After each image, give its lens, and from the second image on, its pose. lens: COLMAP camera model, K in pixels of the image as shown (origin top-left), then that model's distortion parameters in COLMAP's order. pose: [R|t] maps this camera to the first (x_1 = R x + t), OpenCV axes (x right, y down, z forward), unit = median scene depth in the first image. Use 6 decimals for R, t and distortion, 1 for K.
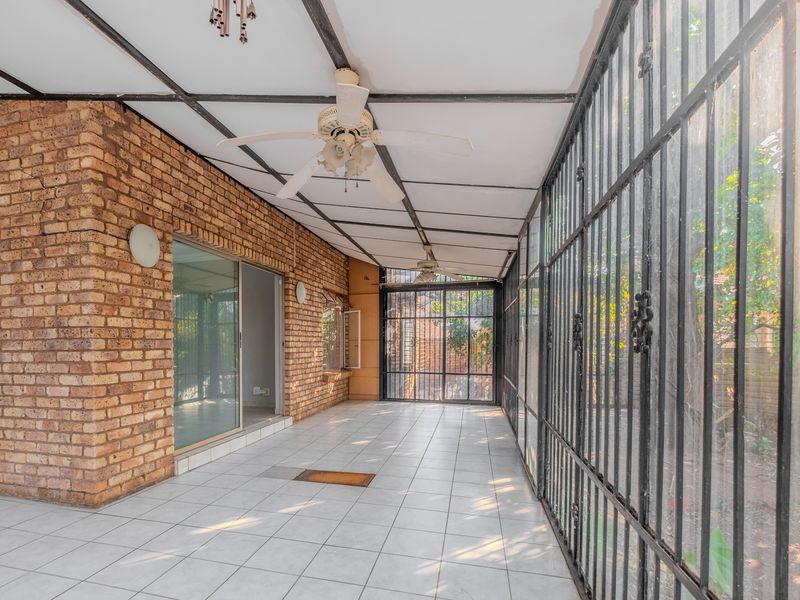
lens RADIAL K [[436.5, 0, 400.0], [0, 436.5, 300.0], [0, 0, 1]] dist [0.000935, 0.000155]
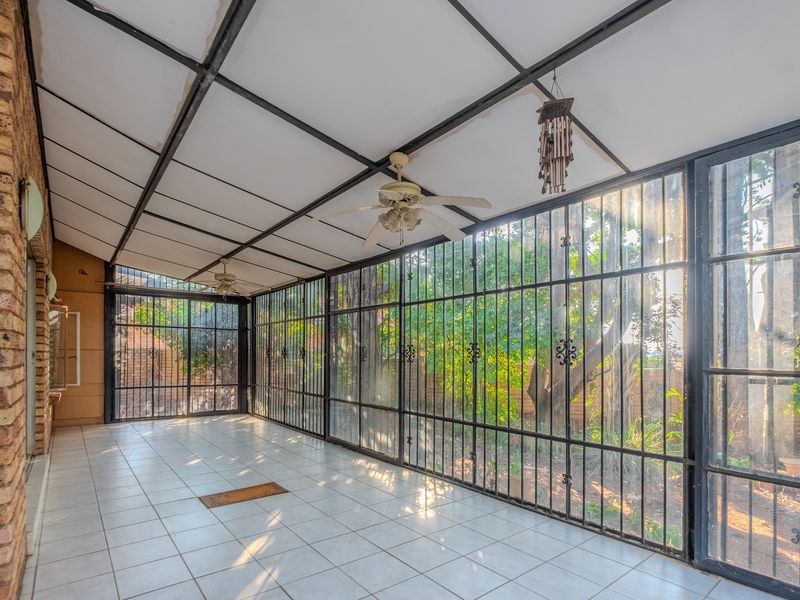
lens RADIAL K [[412.6, 0, 400.0], [0, 412.6, 300.0], [0, 0, 1]] dist [0.001725, 0.000306]
pose [[0.580815, 0.115973, 0.805732, -0.377917], [-0.092195, 0.992803, -0.076440, 0.005209], [-0.808798, -0.029887, 0.587327, 0.088752]]
